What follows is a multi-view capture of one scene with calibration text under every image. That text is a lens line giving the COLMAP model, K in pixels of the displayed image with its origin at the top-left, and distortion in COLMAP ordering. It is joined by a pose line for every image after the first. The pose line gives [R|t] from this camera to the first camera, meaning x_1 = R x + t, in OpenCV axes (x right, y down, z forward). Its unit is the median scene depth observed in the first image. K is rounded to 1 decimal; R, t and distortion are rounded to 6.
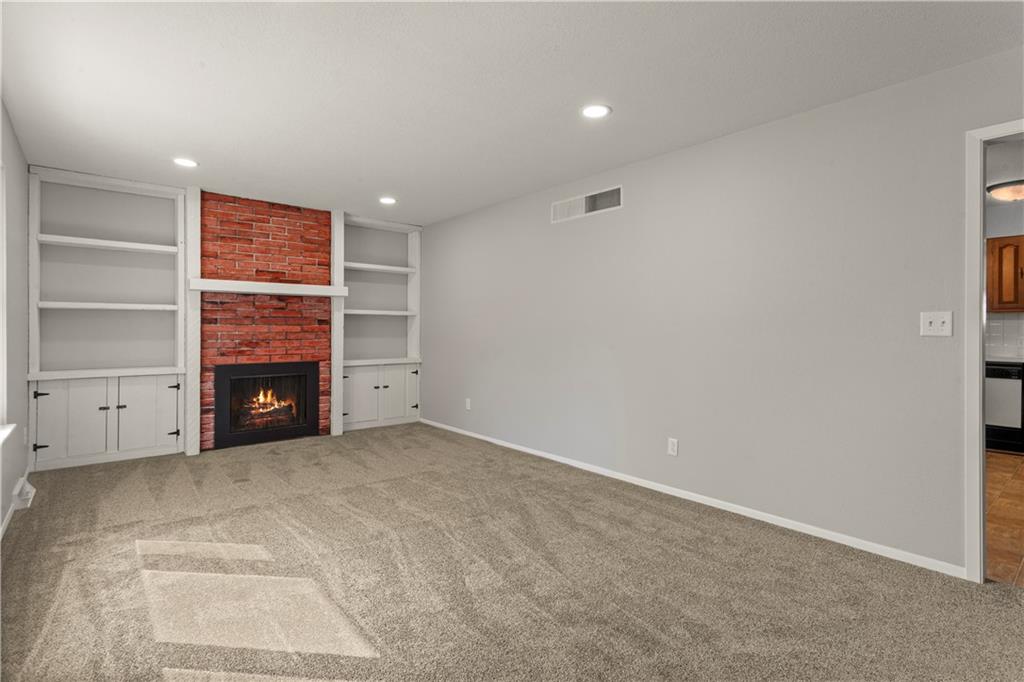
lens RADIAL K [[497.1, 0, 513.9], [0, 497.1, 338.5], [0, 0, 1]] dist [0.001265, 0.000772]
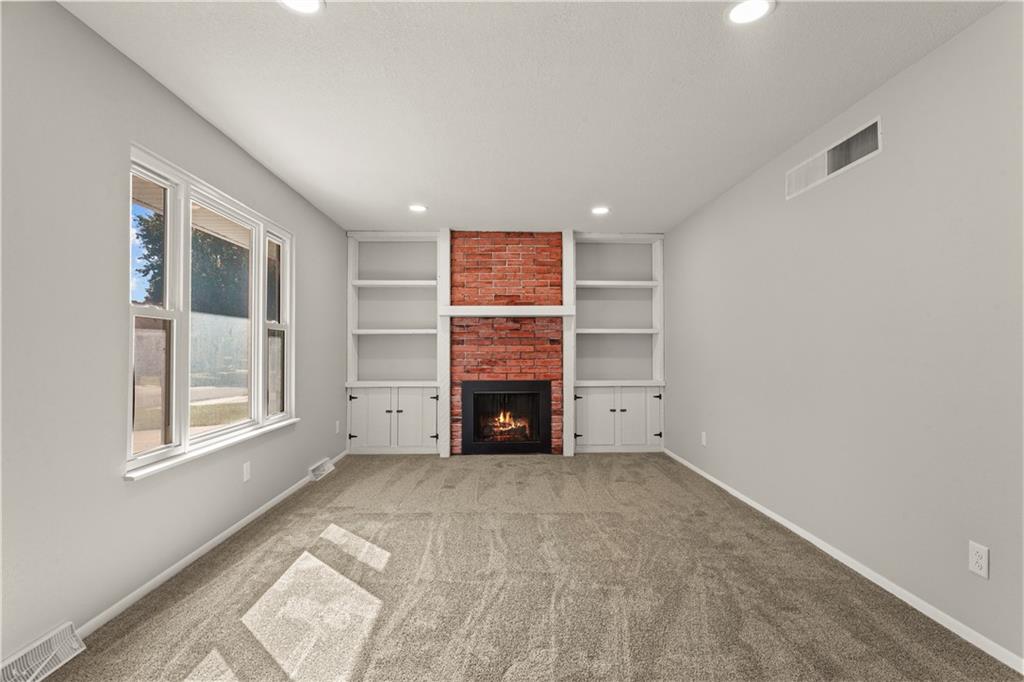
lens RADIAL K [[489.3, 0, 512.2], [0, 489.3, 346.7], [0, 0, 1]] dist [-0.000279, 0.000761]
pose [[0.786023, -0.007984, -0.618146, 0.189194], [-0.007354, 0.999725, -0.022264, -0.000503], [0.618153, 0.022046, 0.785748, 0.190126]]
